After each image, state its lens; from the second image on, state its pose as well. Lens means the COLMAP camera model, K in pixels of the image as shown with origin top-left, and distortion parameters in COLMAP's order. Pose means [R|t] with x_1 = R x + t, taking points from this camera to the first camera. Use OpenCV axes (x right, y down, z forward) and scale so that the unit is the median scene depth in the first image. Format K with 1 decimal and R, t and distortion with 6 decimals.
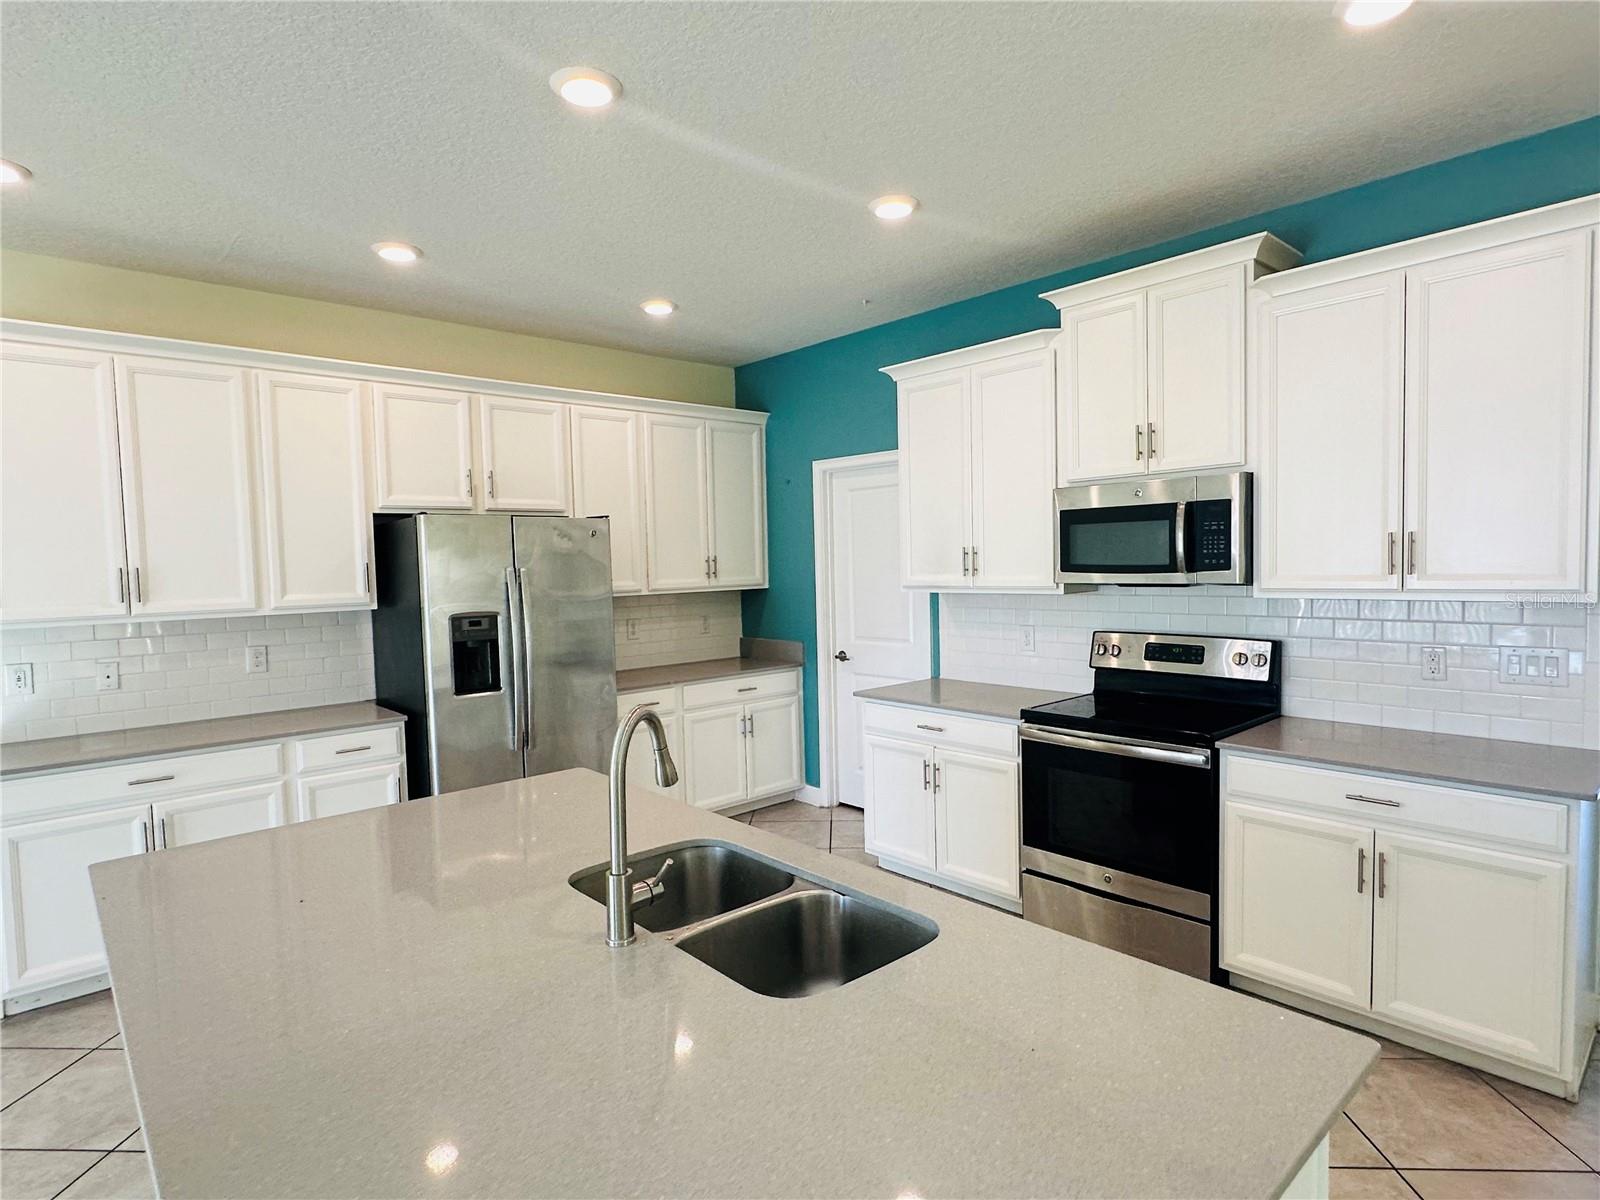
lens RADIAL K [[855.7, 0, 793.4], [0, 855.7, 610.8], [0, 0, 1]] dist [0.021975, 0.000575]
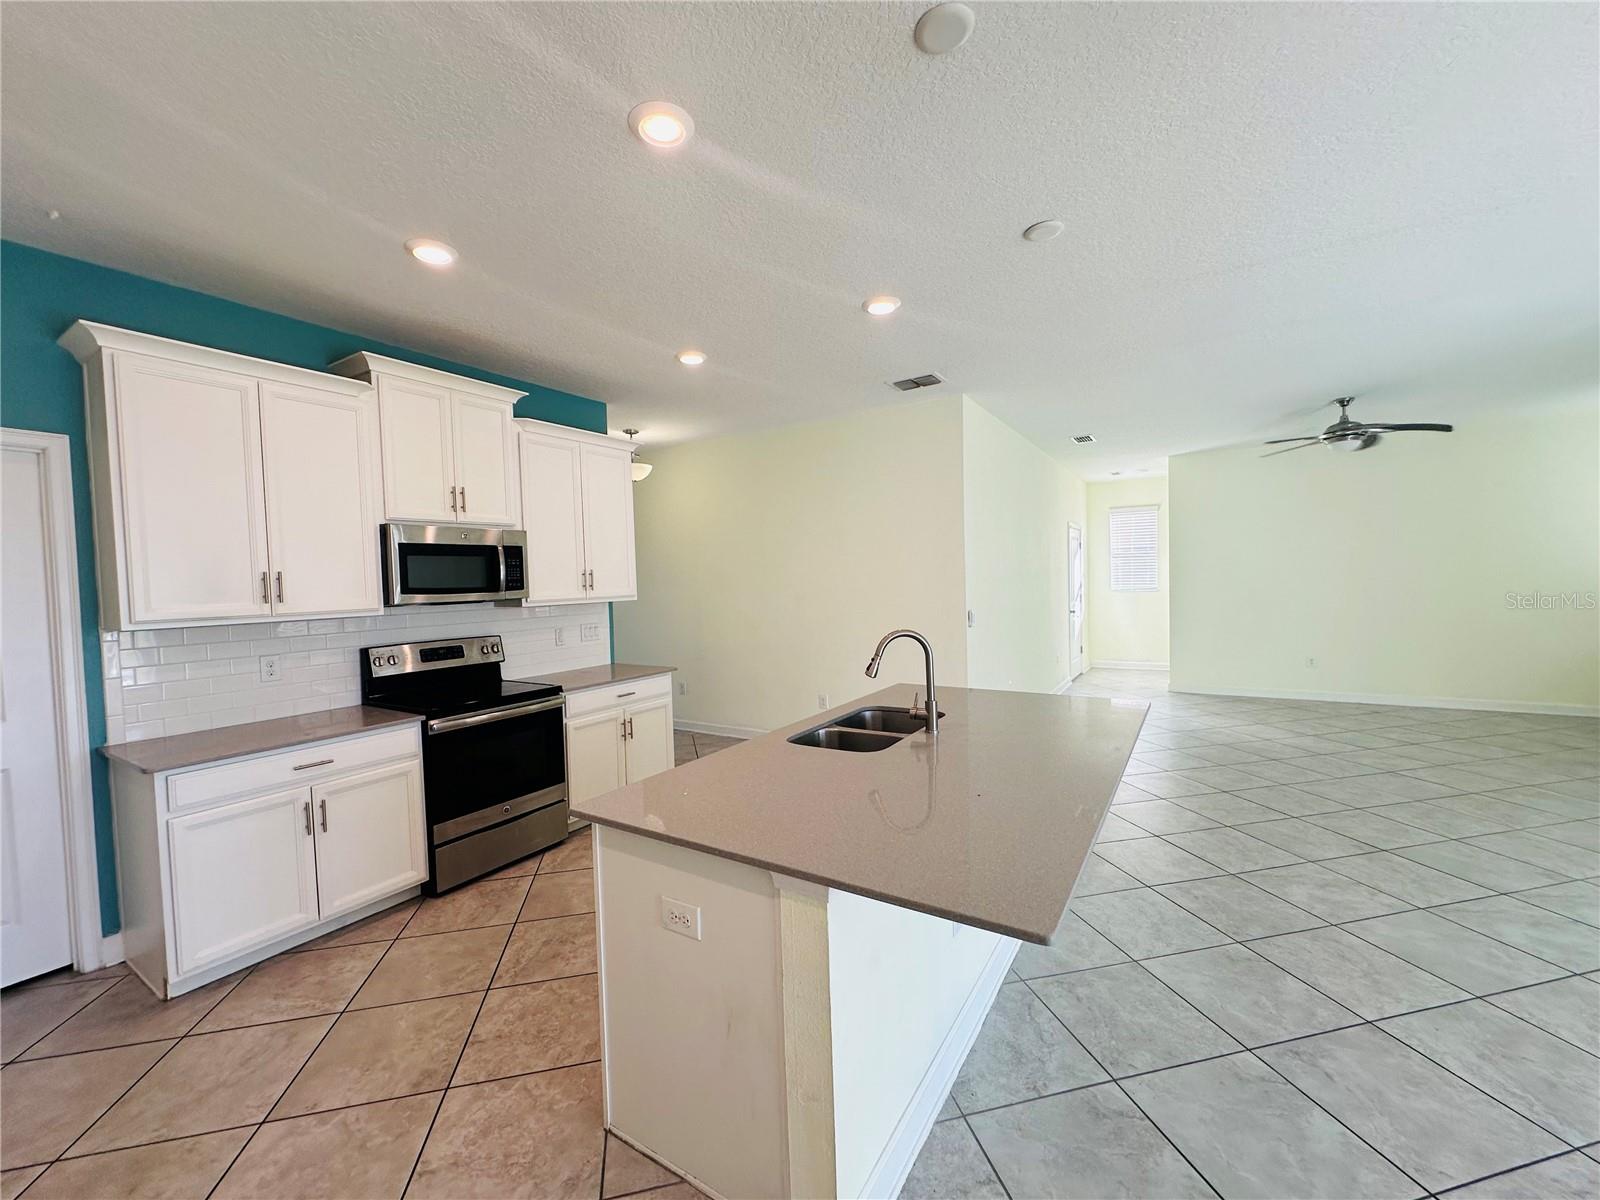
lens RADIAL K [[645.7, 0, 798.7], [0, 645.7, 598.9], [0, 0, 1]] dist [-0.003134, 0.000149]
pose [[-0.270526, -0.008834, 0.962672, -0.687311], [0.080217, 0.996274, 0.031685, -0.023355], [-0.959365, 0.085794, -0.268809, 0.705500]]
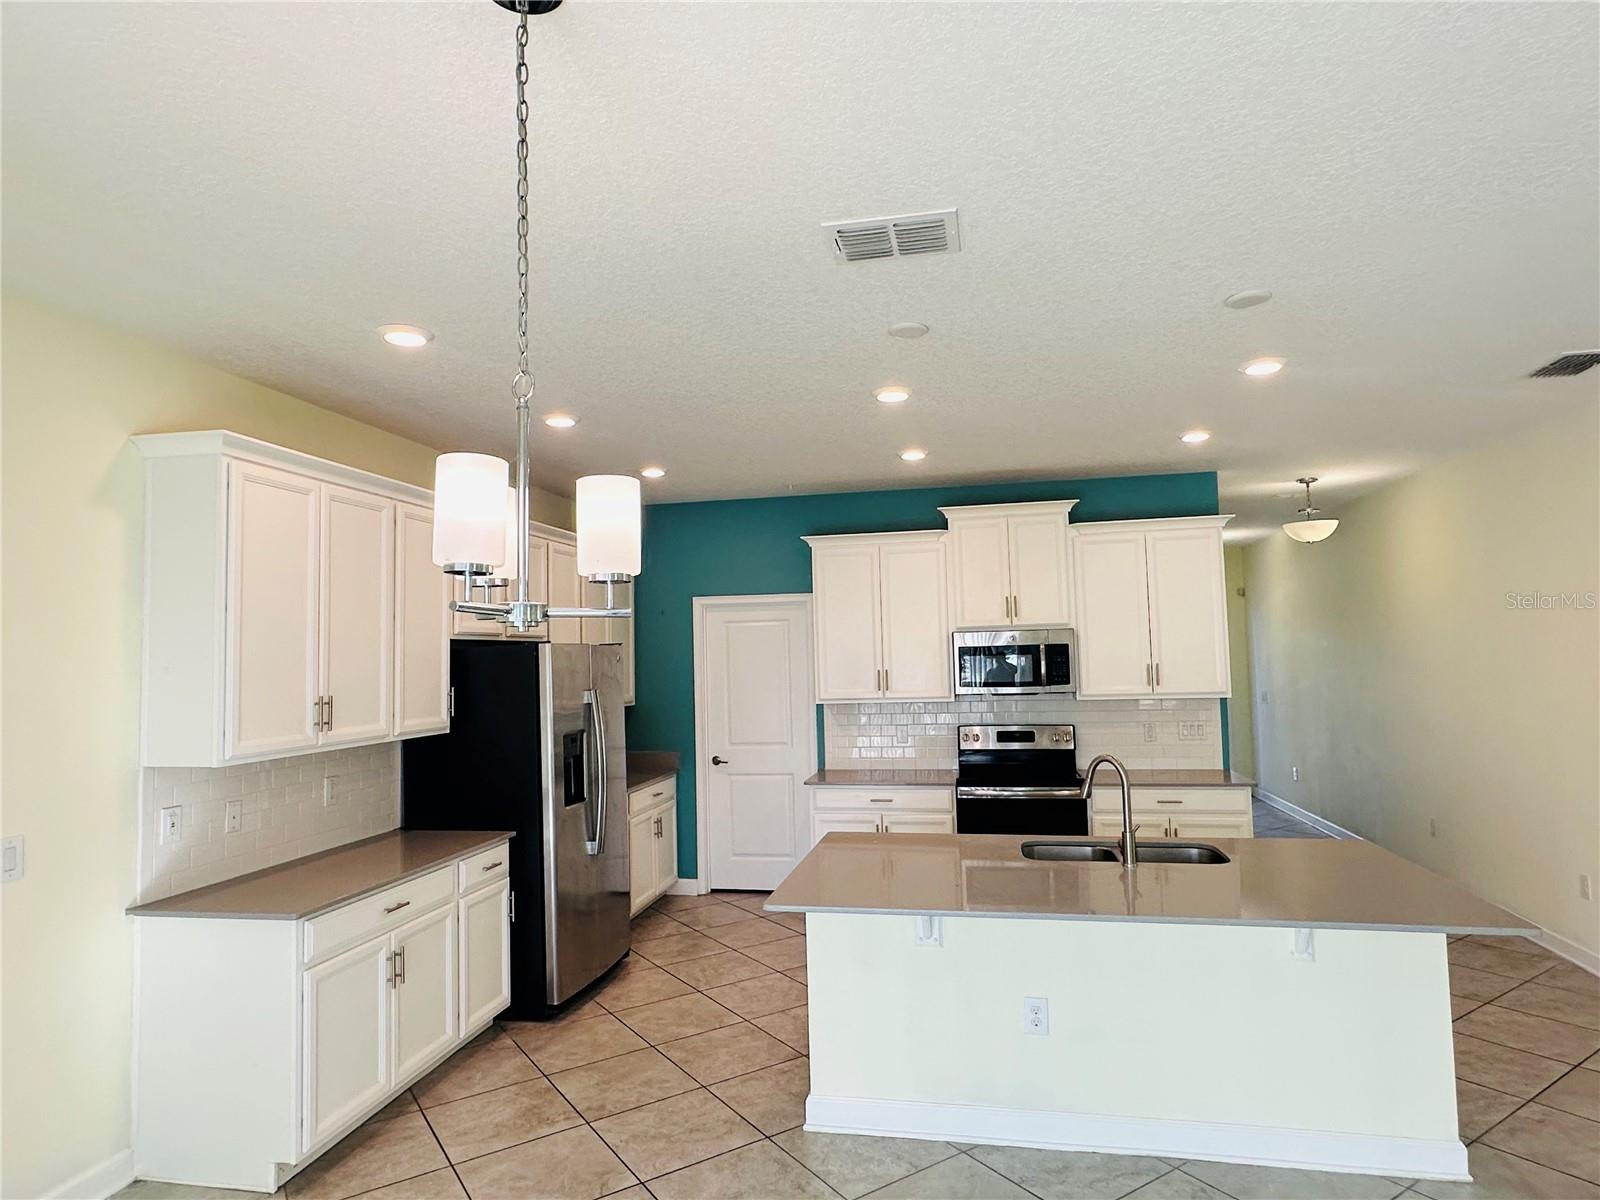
lens RADIAL K [[891.9, 0, 811.5], [0, 891.9, 605.1], [0, 0, 1]] dist [0.020123, -0.000110]
pose [[0.804937, 0.040815, 0.591954, -0.846752], [0.041677, 0.991278, -0.125022, -0.000971], [-0.591894, 0.125306, 0.796216, -0.131570]]
